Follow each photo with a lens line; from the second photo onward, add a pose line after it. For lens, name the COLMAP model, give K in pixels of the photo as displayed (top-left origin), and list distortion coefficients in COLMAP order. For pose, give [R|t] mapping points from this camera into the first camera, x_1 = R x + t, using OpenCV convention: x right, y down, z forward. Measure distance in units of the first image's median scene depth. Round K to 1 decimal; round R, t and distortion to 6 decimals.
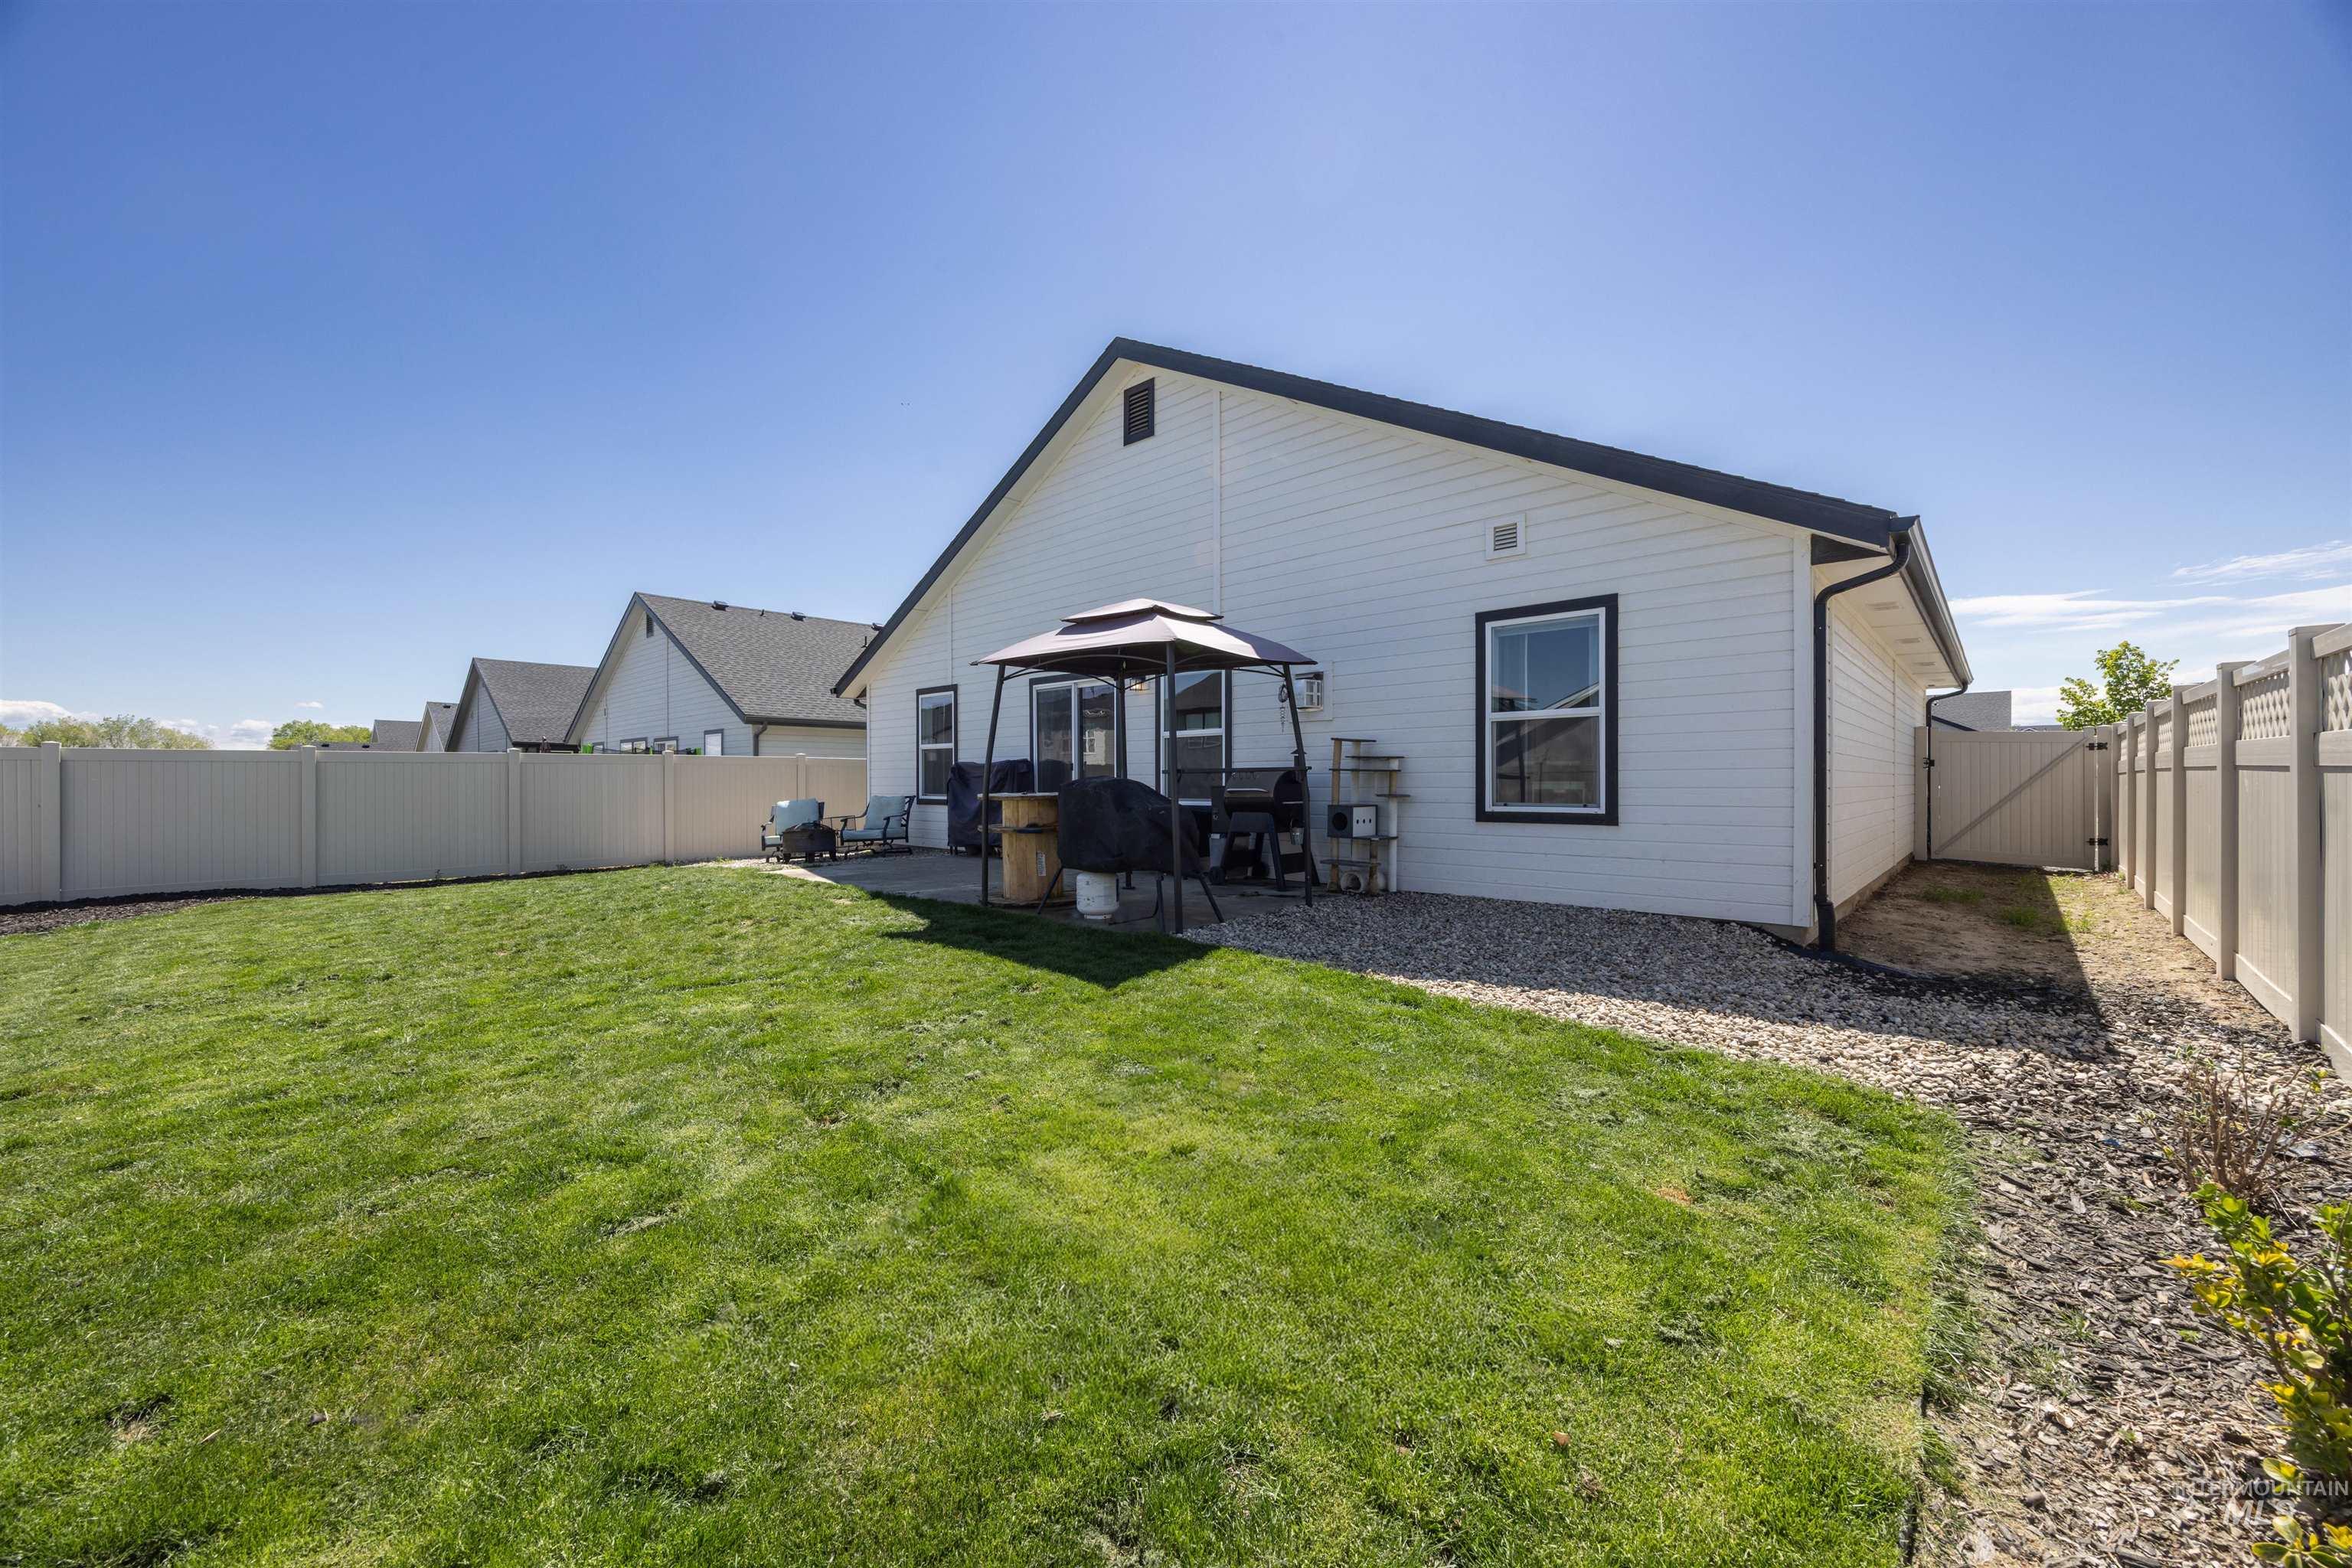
lens RADIAL K [[905.0, 0, 1160.0], [0, 905.0, 774.6], [0, 0, 1]] dist [0.001600, -0.000214]
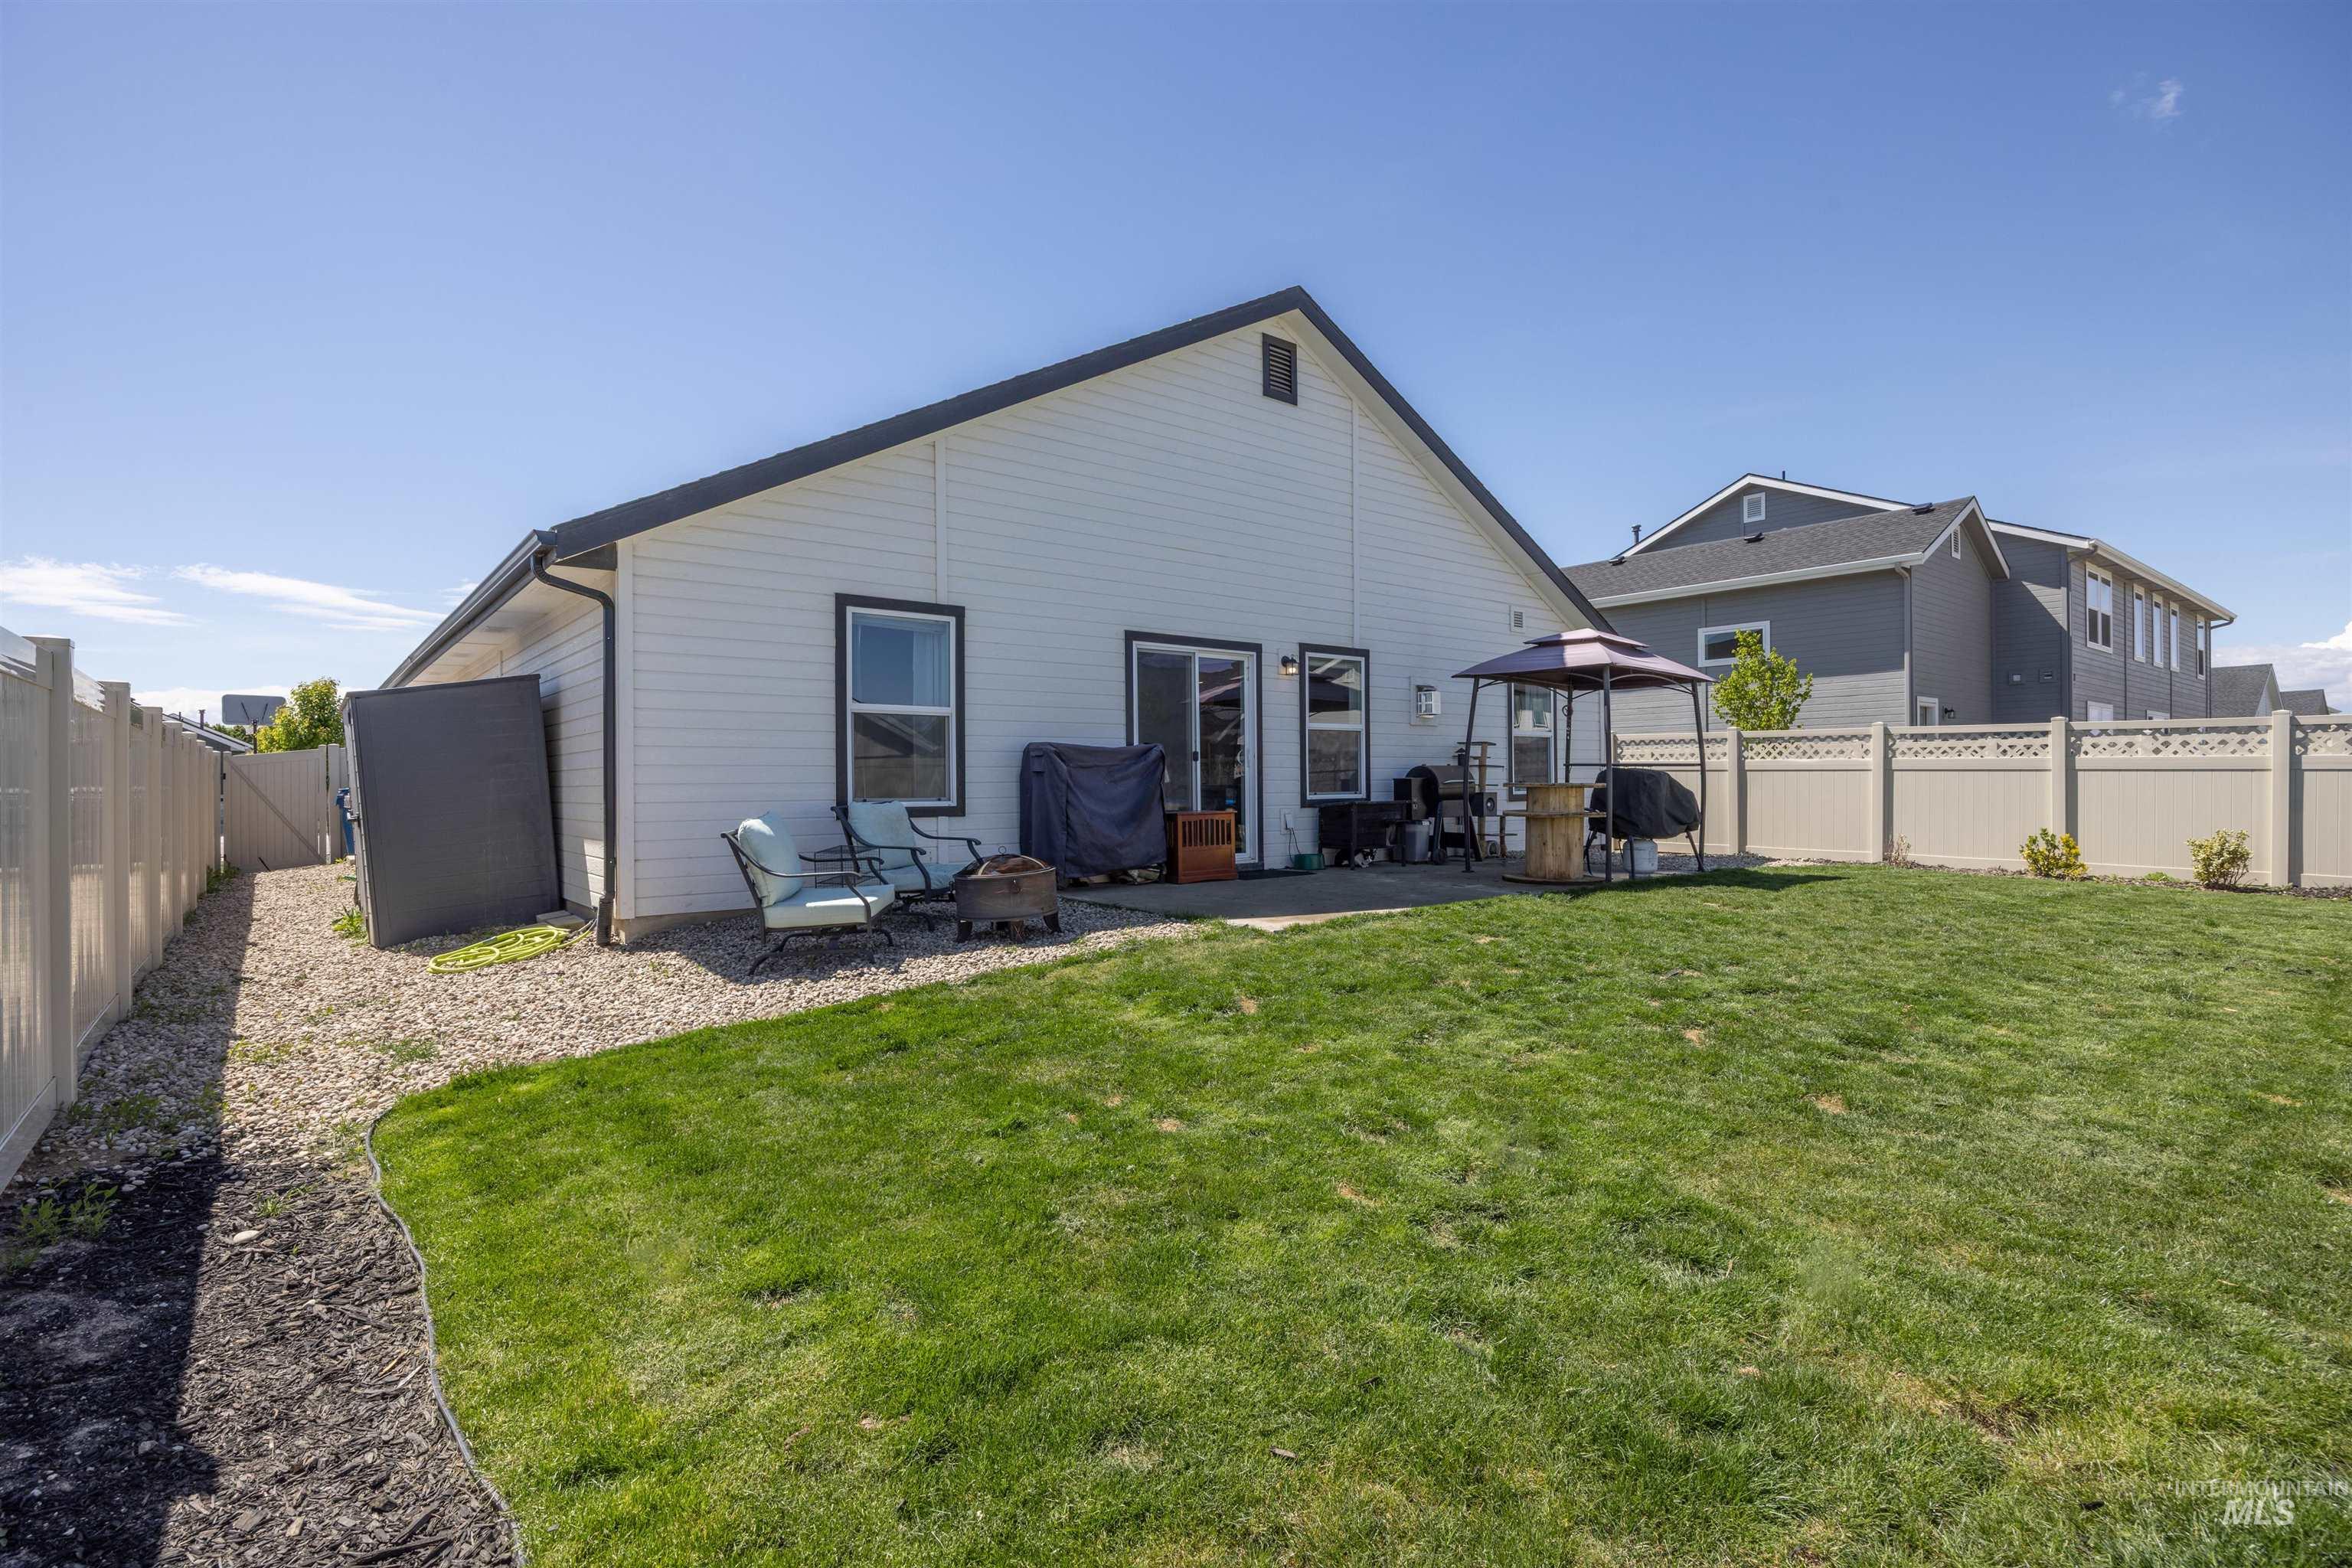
lens RADIAL K [[1134.7, 0, 1173.8], [0, 1134.7, 776.8], [0, 0, 1]] dist [-0.005137, -0.000257]
pose [[0.116301, 0.009047, 0.993173, -1.191009], [-0.001285, 0.999959, -0.008959, 0.020924], [-0.993213, -0.000235, 0.116308, 0.992827]]
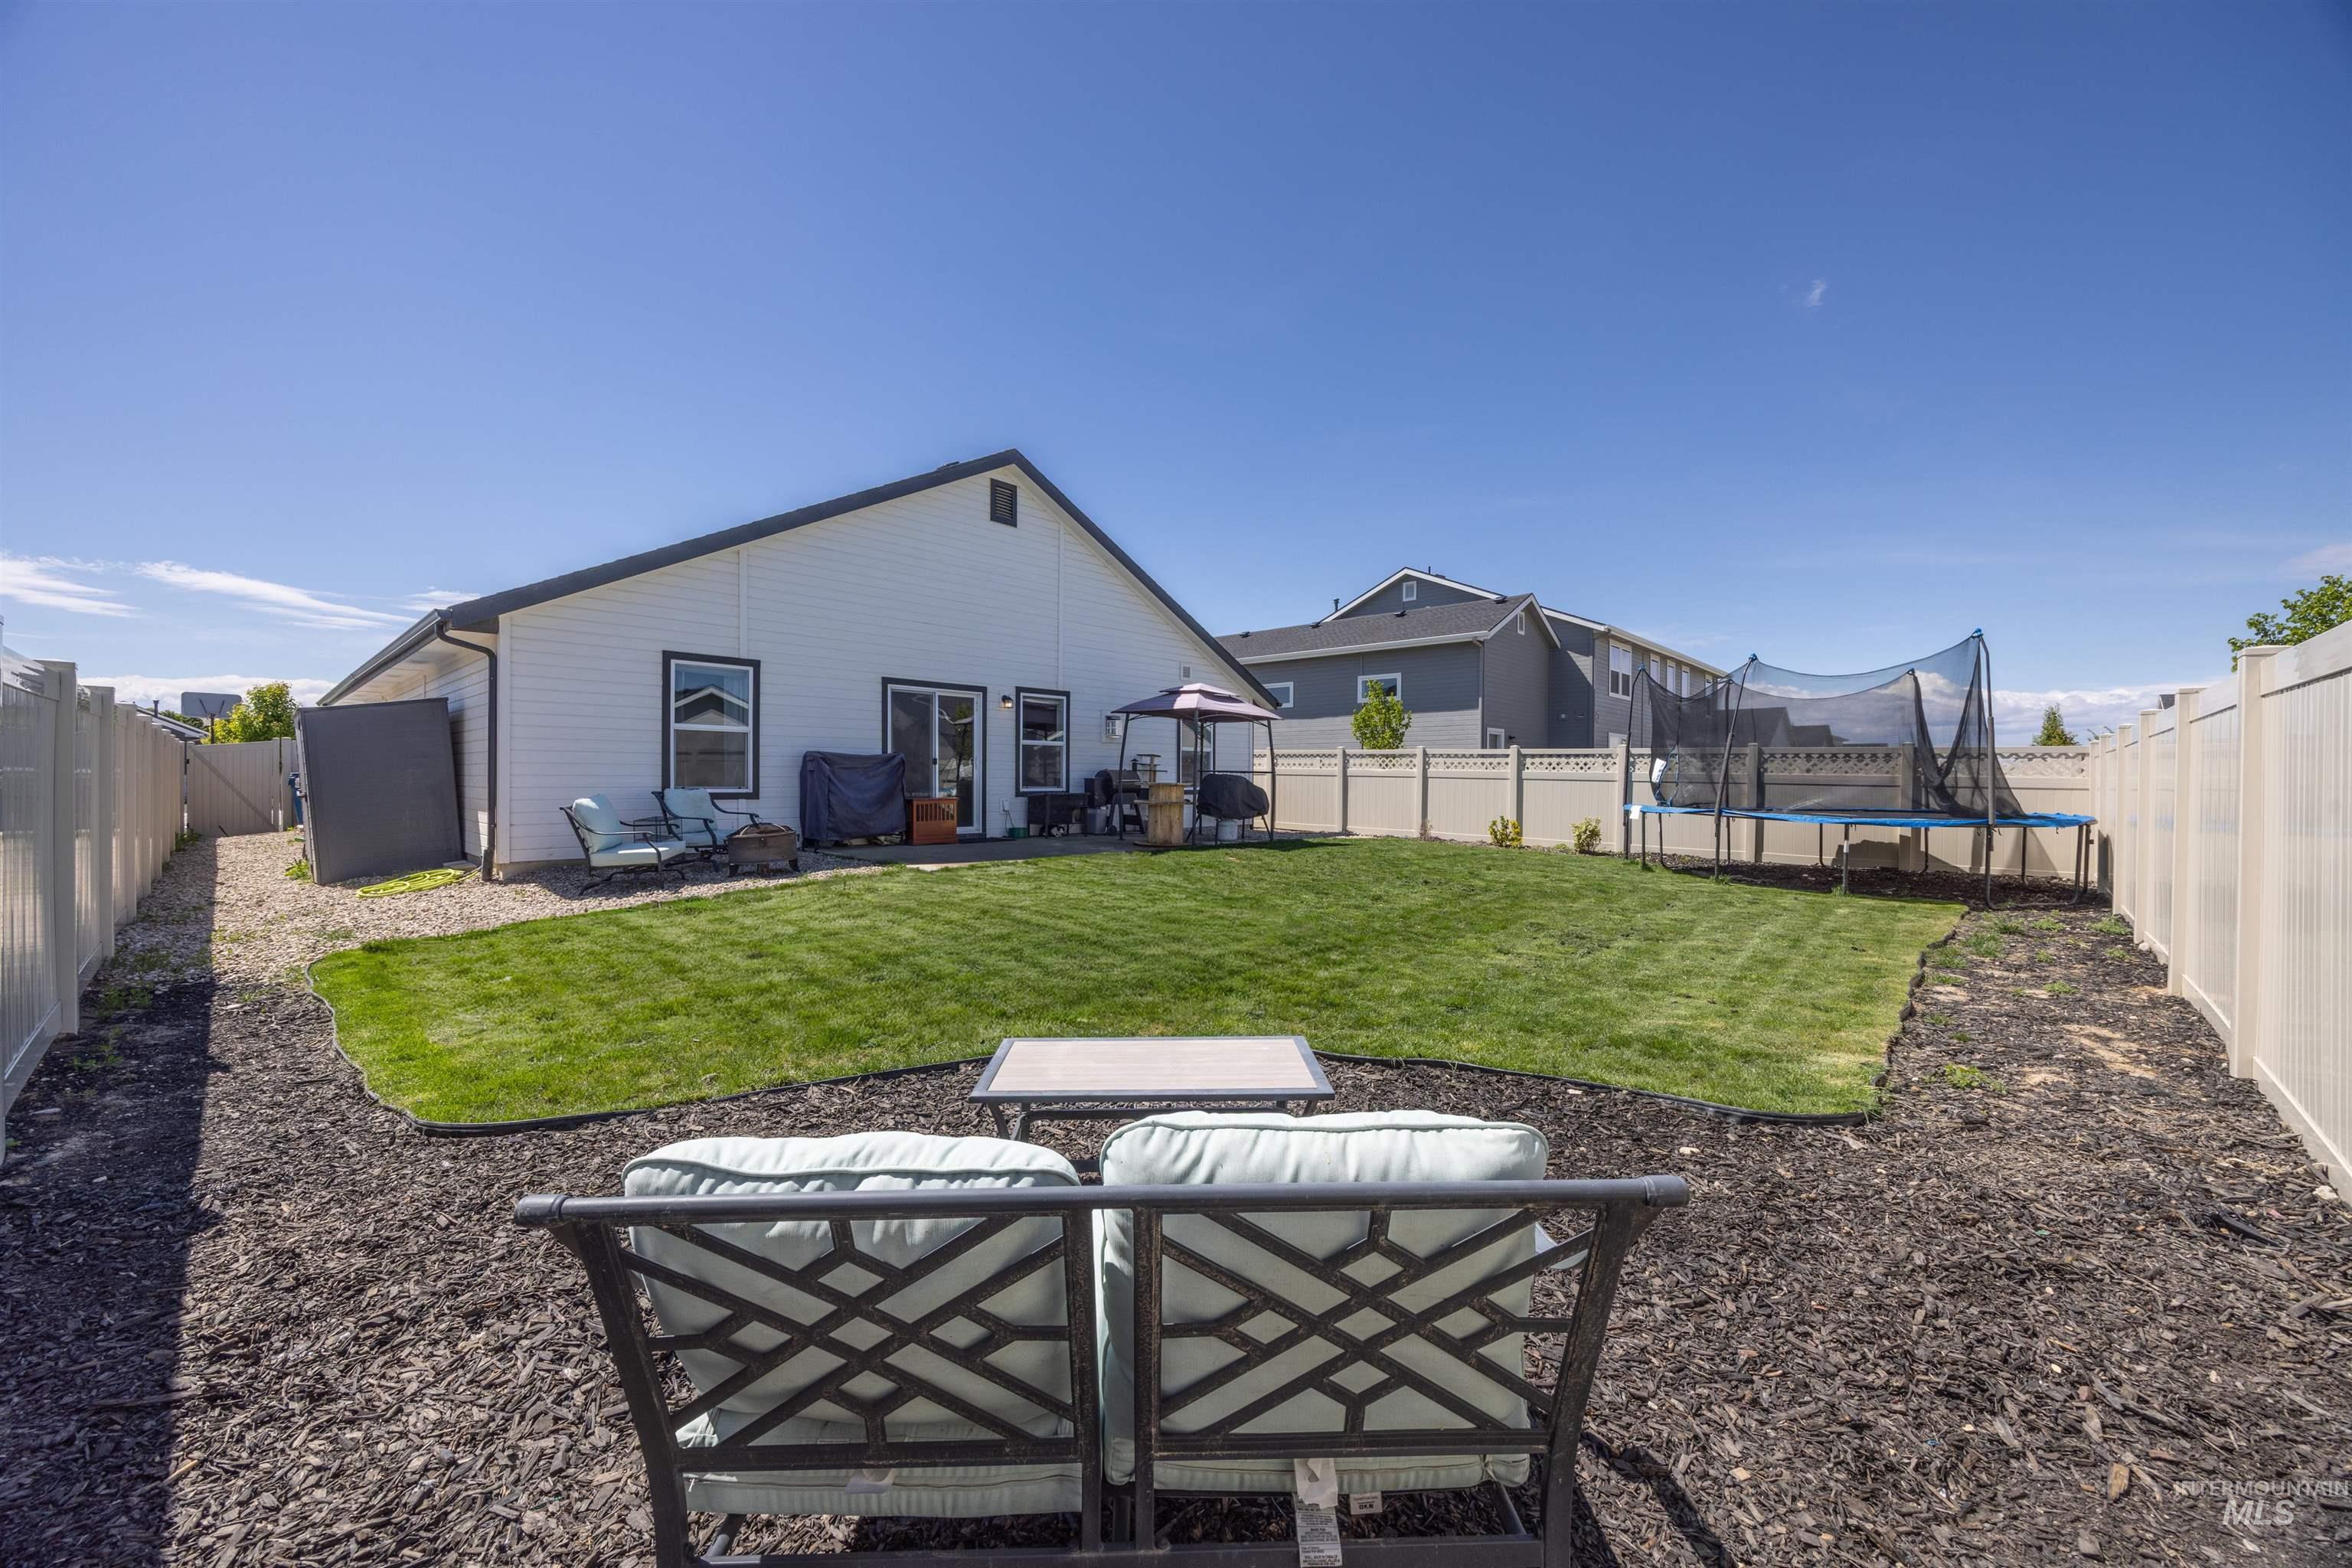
lens RADIAL K [[908.6, 0, 1177.7], [0, 908.6, 780.3], [0, 0, 1]] dist [0.001425, -0.000314]
pose [[-0.020709, 0.001566, 0.999784, -1.423233], [-0.016259, 0.999866, -0.001902, 0.015595], [-0.999653, -0.016295, -0.020681, 0.775460]]
